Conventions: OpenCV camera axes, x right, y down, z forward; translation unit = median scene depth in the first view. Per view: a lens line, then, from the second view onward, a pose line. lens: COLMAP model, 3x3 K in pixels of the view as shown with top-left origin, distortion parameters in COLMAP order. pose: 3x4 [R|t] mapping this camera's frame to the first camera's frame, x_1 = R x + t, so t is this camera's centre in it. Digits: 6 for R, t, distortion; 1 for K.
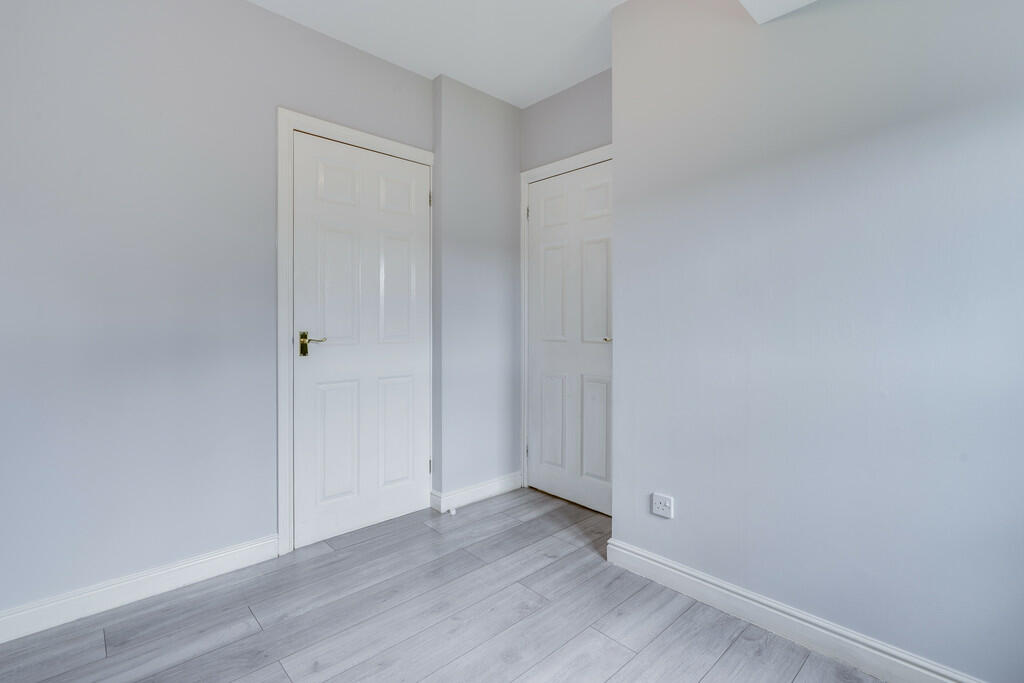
lens RADIAL K [[481.0, 0, 514.4], [0, 481.0, 324.9], [0, 0, 1]] dist [-0.001882, -0.000645]
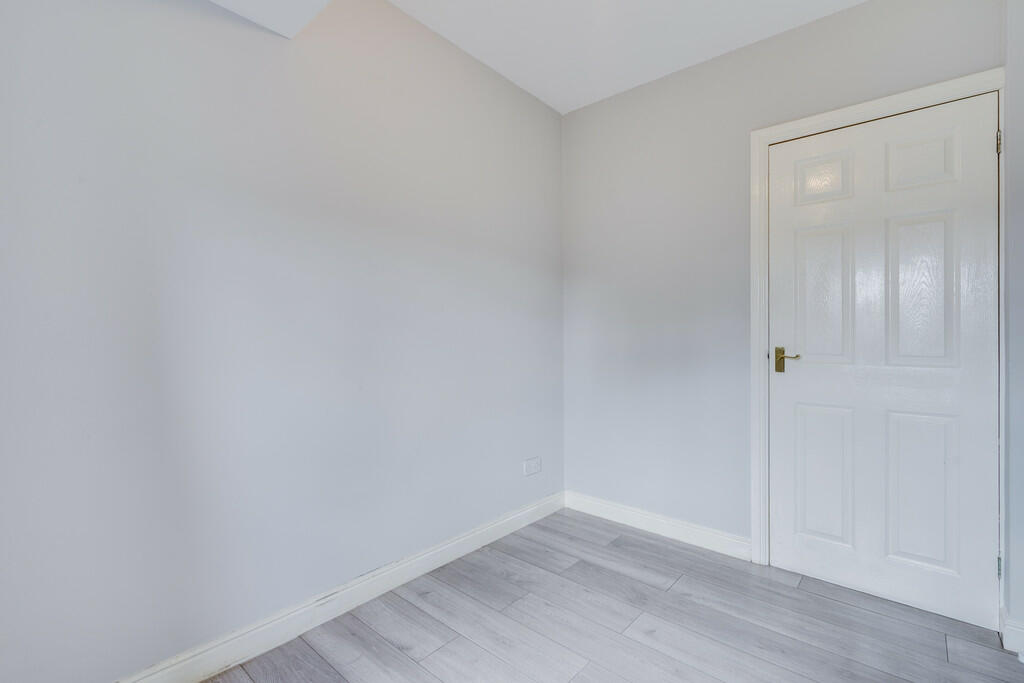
lens RADIAL K [[491.2, 0, 524.3], [0, 491.2, 336.8], [0, 0, 1]] dist [-0.000181, -0.000118]
pose [[0.076303, -0.000043, -0.997085, 0.564083], [-0.007248, 0.999974, -0.000598, -0.001869], [0.997058, 0.007273, 0.076300, 0.448964]]
